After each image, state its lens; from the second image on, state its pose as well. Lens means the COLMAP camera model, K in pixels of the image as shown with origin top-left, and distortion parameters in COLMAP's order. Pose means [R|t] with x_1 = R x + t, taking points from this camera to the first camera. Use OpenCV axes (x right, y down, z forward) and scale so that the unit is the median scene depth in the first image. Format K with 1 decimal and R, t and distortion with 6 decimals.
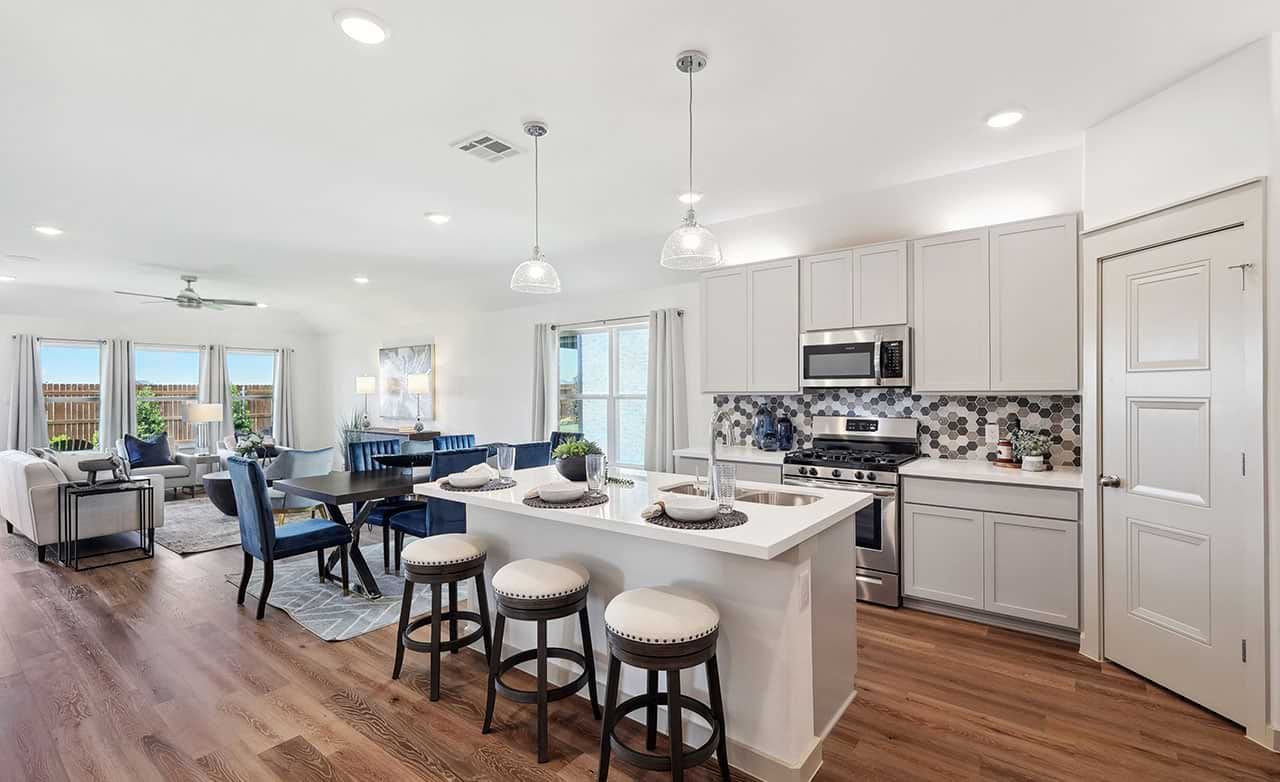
lens RADIAL K [[566.1, 0, 644.7], [0, 566.1, 390.1], [0, 0, 1]] dist [0.000607, -0.000050]
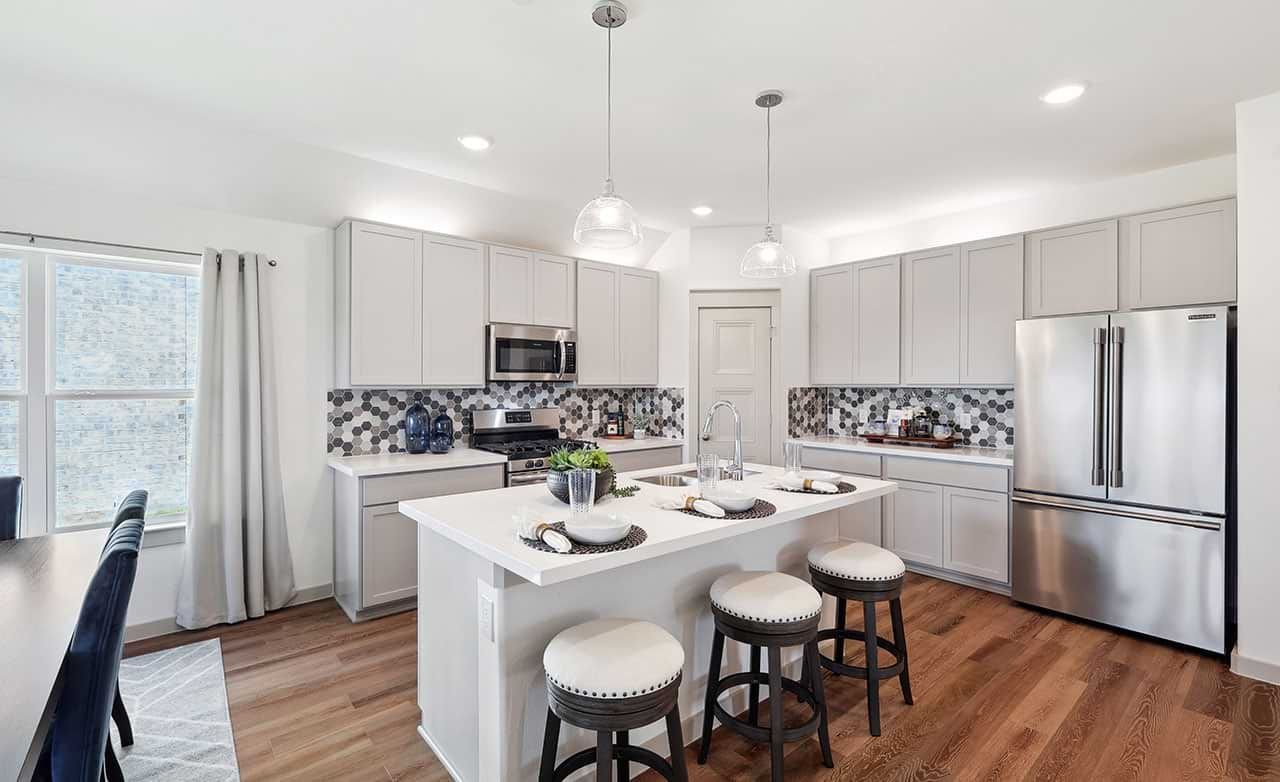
lens RADIAL K [[566.1, 0, 645.8], [0, 566.1, 389.4], [0, 0, 1]] dist [0.000607, -0.000050]
pose [[0.206042, -0.006947, 0.978518, -0.599522], [-0.004078, 0.999960, 0.007958, 0.001157], [-0.978535, -0.005631, 0.206005, 0.544356]]
